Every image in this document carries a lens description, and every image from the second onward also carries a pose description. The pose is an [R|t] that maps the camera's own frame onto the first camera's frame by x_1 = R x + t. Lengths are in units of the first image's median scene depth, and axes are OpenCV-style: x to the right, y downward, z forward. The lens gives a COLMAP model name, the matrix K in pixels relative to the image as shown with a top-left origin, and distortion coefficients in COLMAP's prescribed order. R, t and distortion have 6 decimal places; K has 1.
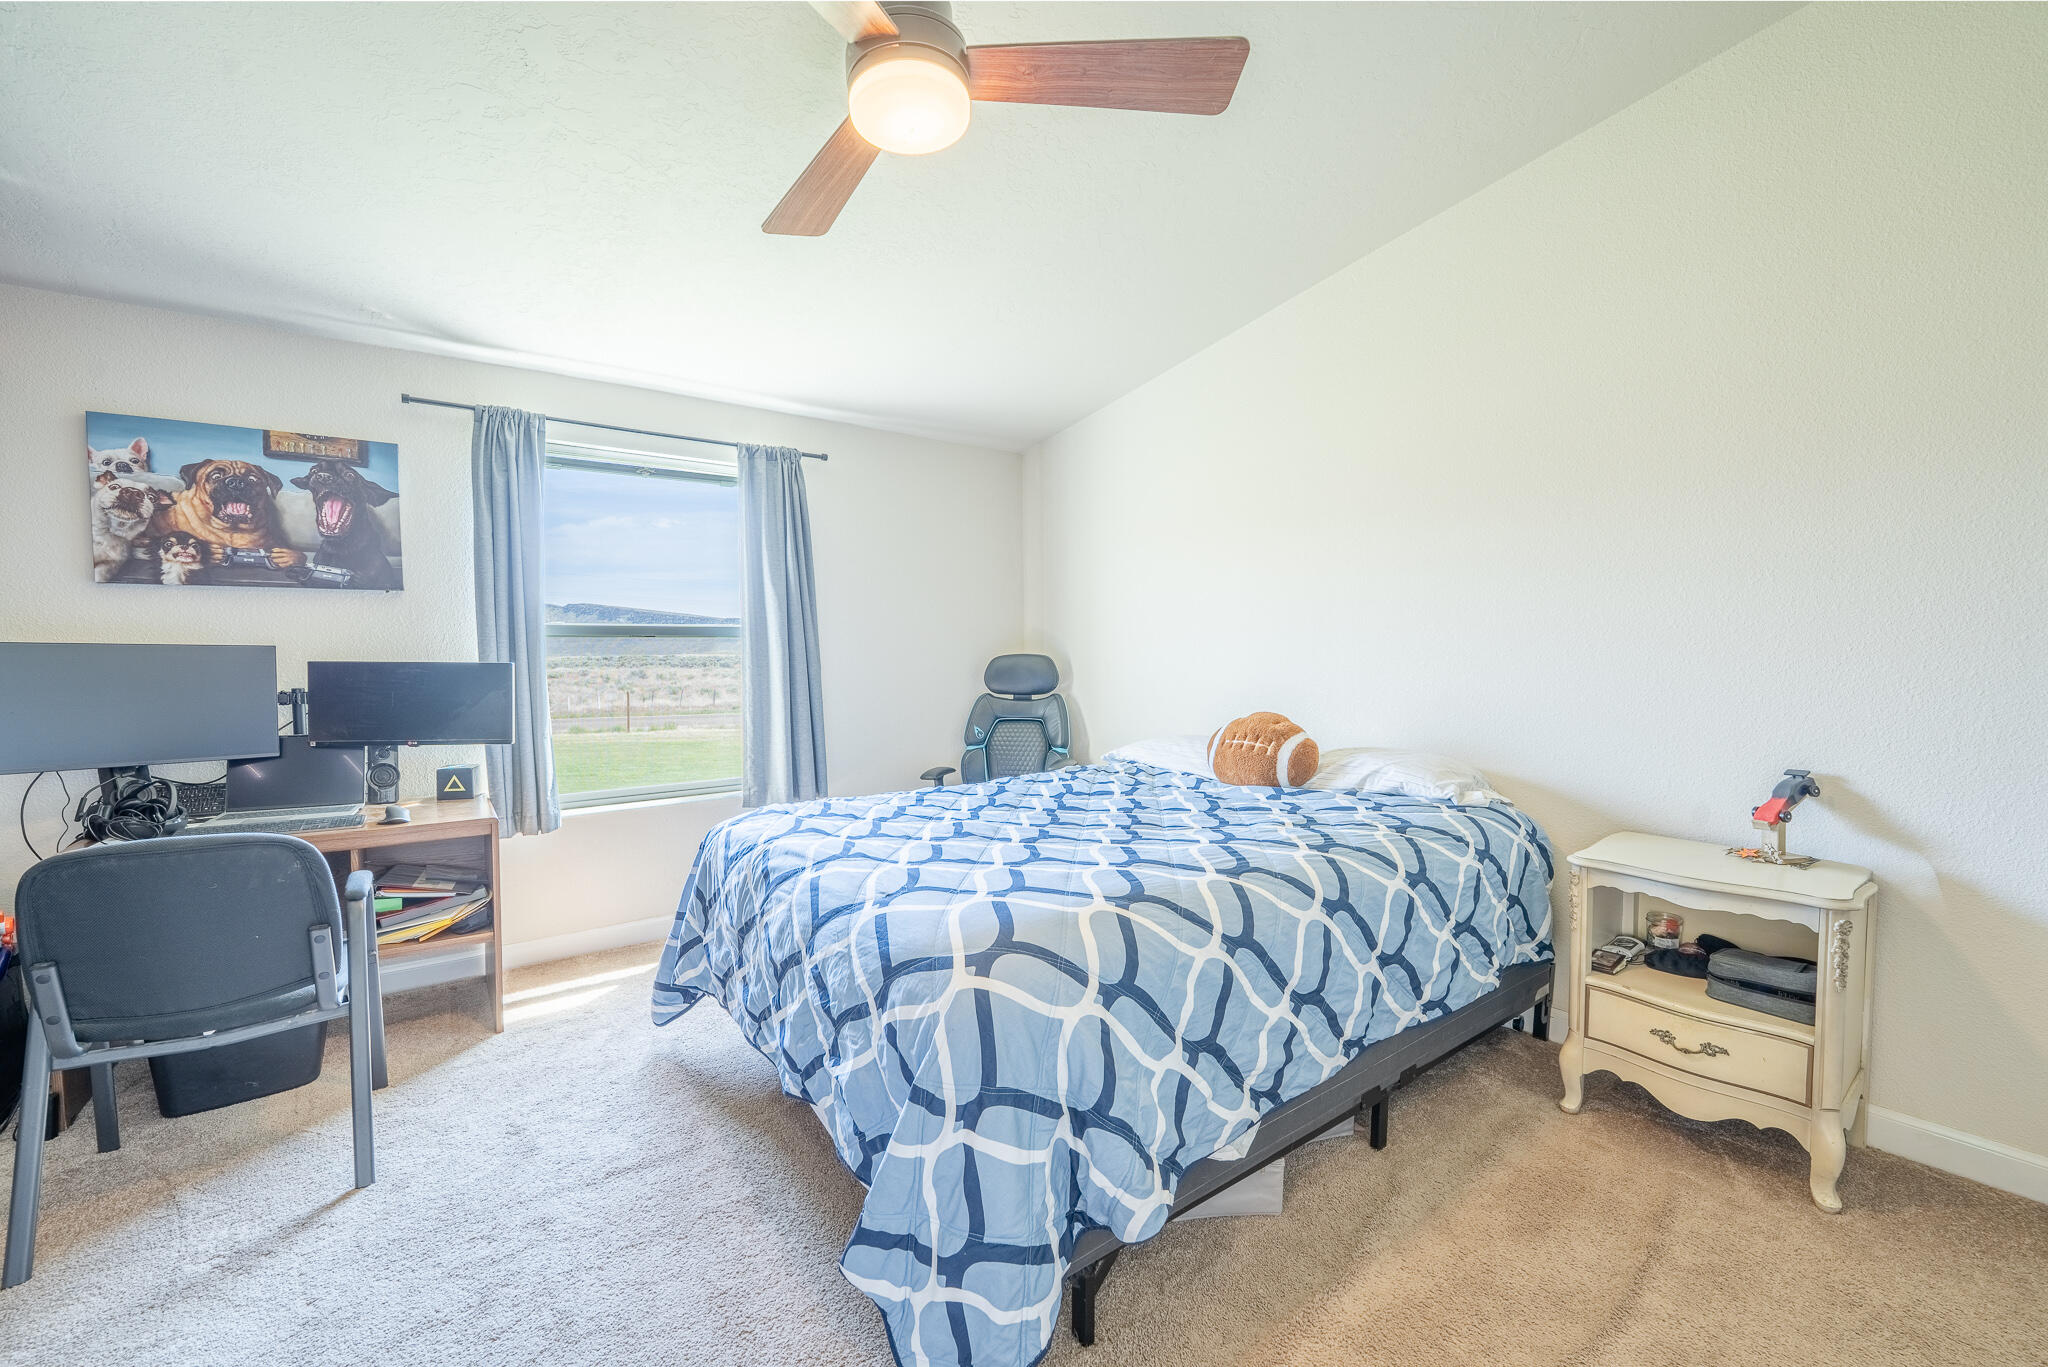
lens RADIAL K [[819.9, 0, 1024.0], [0, 819.9, 683.5], [0, 0, 1]] dist [0.003316, -0.005744]
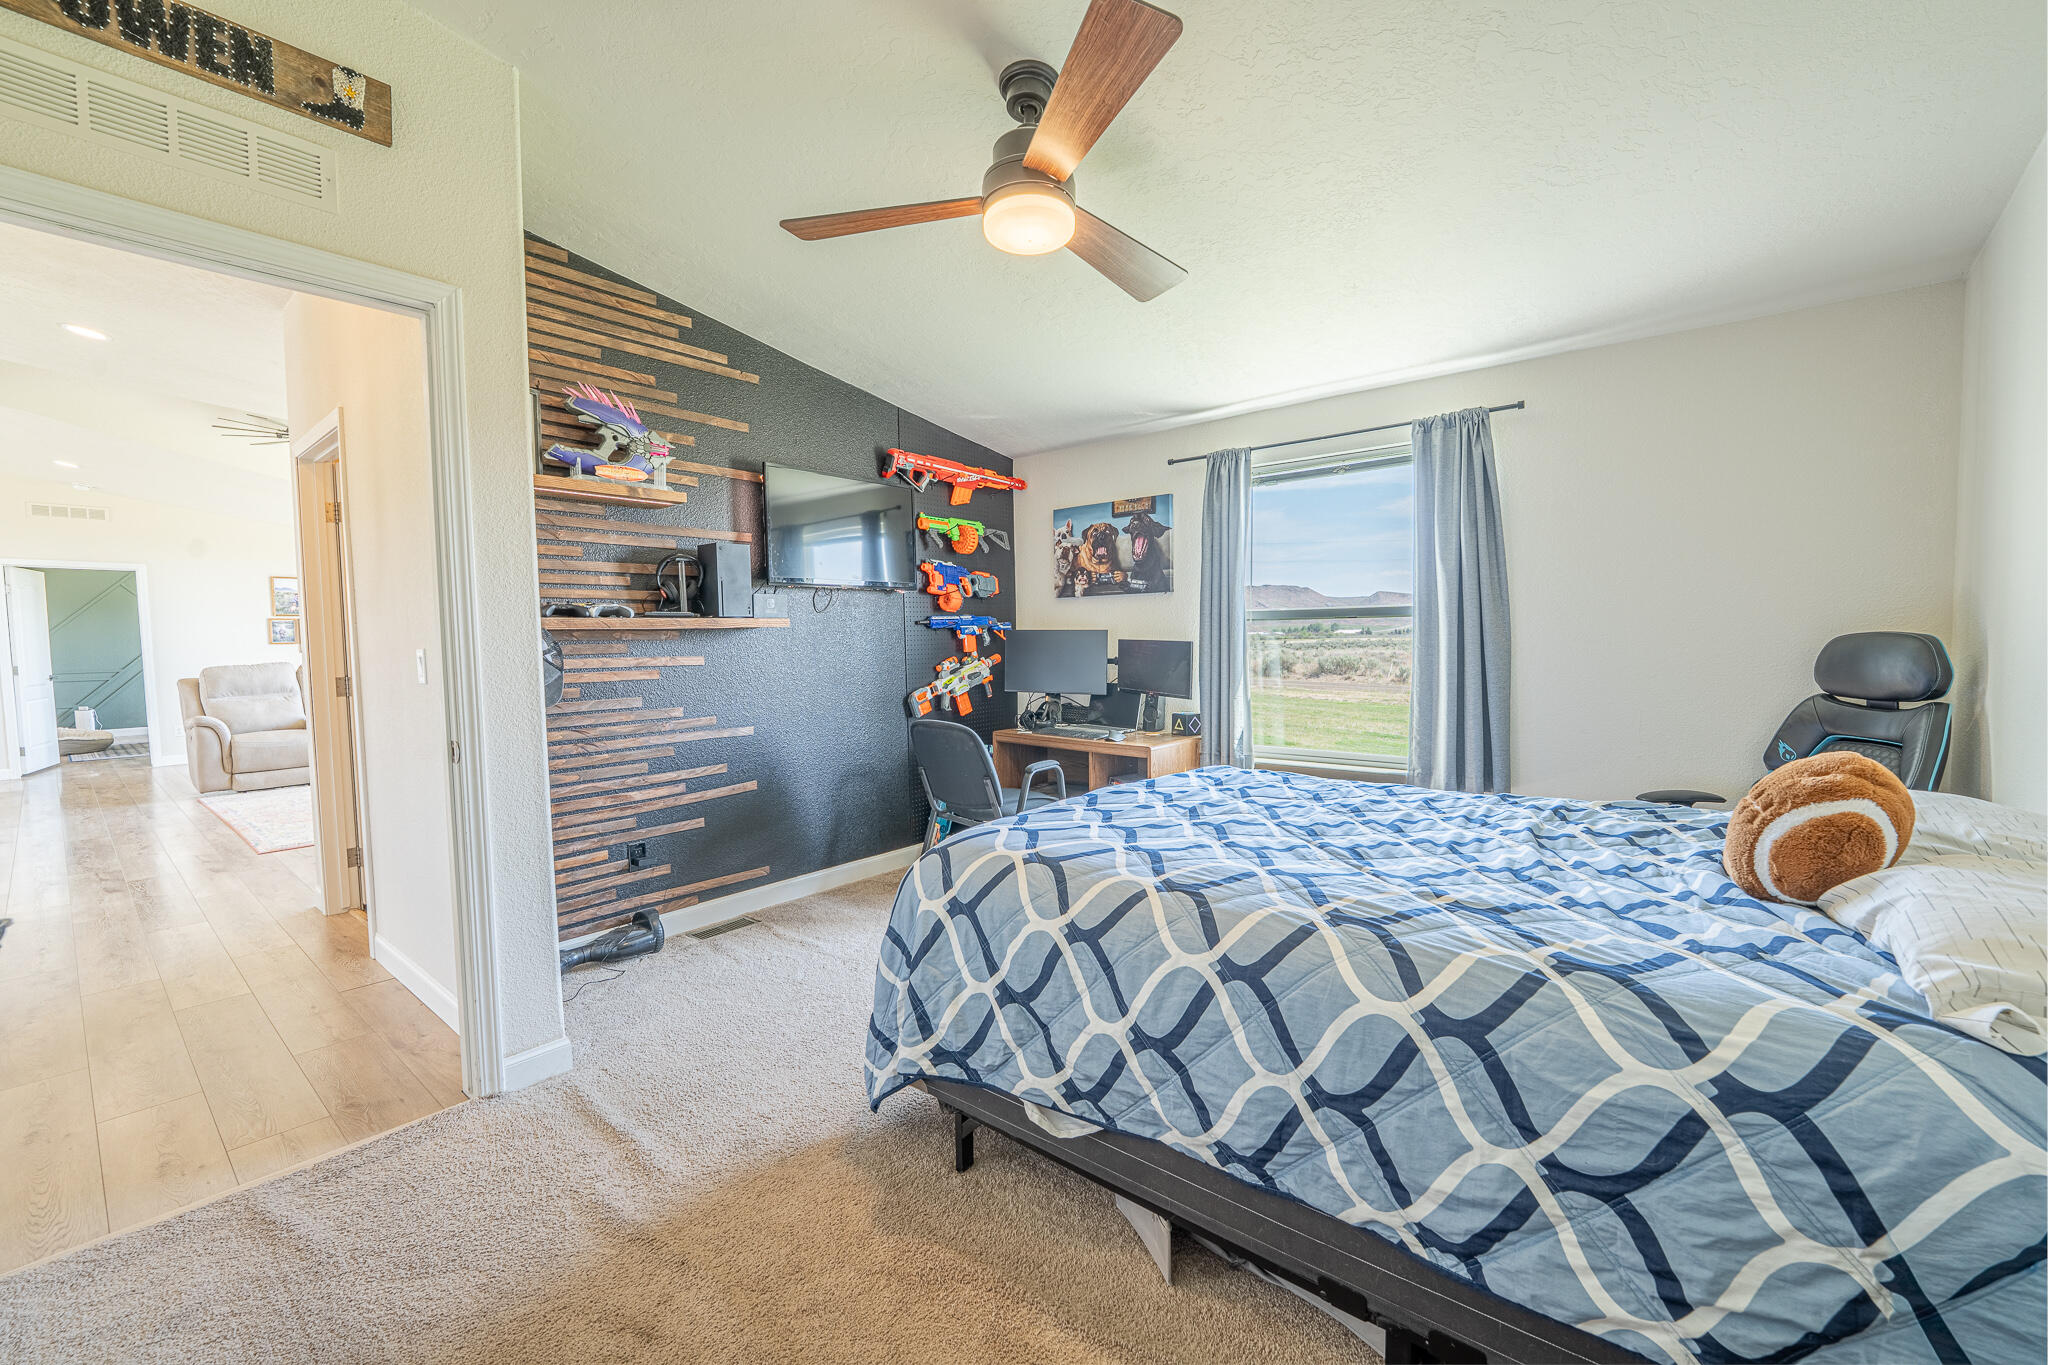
lens RADIAL K [[830.5, 0, 1010.9], [0, 830.5, 685.0], [0, 0, 1]] dist [-0.001265, -0.006634]
pose [[0.231792, 0.060797, -0.970864, 0.687346], [-0.029323, 0.998028, 0.055497, -0.021284], [0.972323, 0.015605, 0.233118, 0.391853]]
